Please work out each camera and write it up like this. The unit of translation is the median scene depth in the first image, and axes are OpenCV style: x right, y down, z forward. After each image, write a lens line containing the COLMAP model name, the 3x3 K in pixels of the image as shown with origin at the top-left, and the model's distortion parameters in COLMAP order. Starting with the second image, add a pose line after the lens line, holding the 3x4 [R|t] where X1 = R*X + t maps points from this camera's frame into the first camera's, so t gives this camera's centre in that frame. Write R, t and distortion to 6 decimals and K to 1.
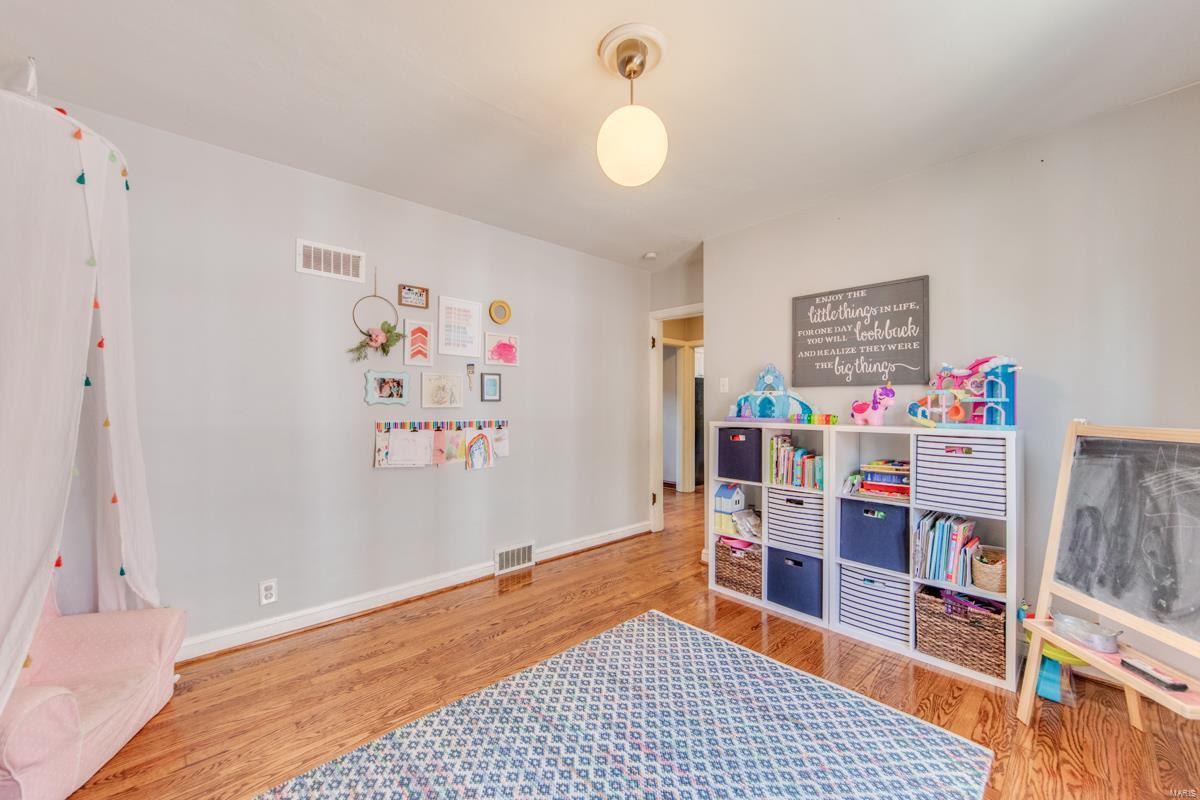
lens RADIAL K [[465.9, 0, 593.5], [0, 465.9, 402.5], [0, 0, 1]] dist [0.001707, -0.000186]
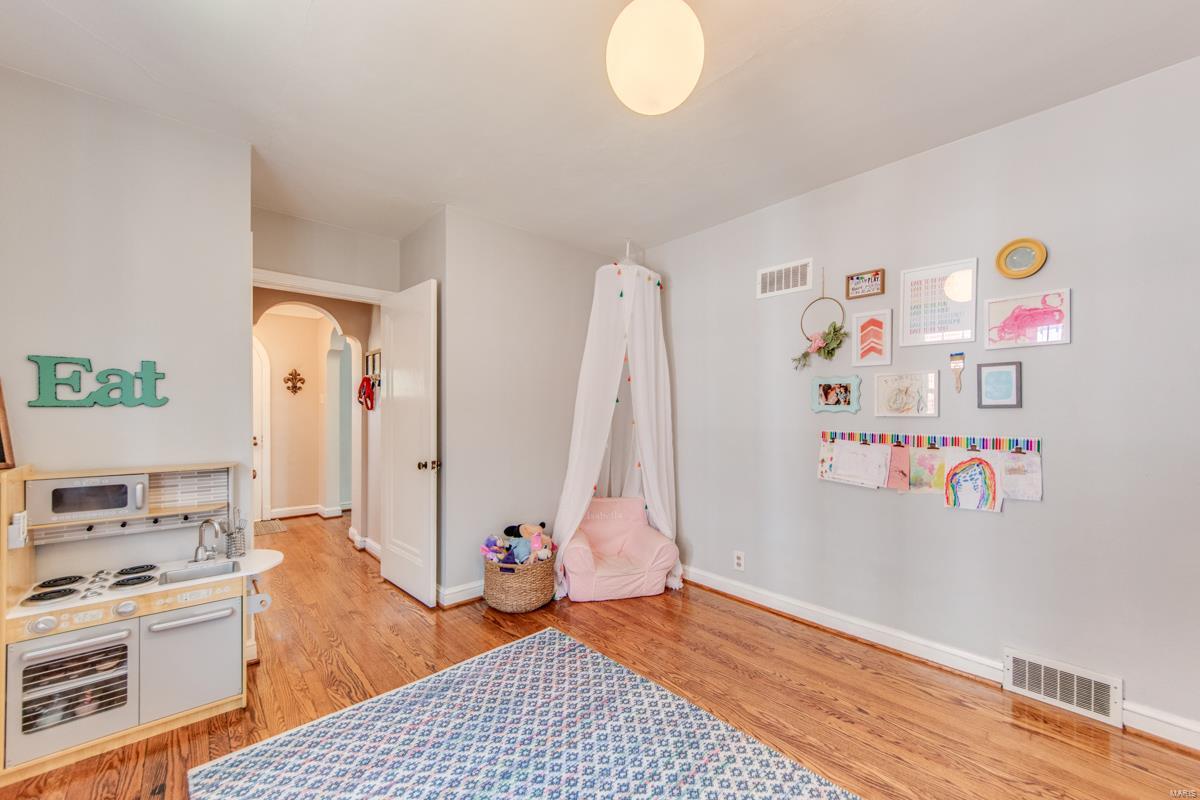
lens RADIAL K [[470.3, 0, 599.3], [0, 470.3, 417.9], [0, 0, 1]] dist [0.000103, -0.000025]
pose [[-0.017146, 0.011629, -0.999785, 0.480639], [0.001550, 0.999931, 0.011604, 0.003259], [0.999852, -0.001351, -0.017163, 0.540325]]
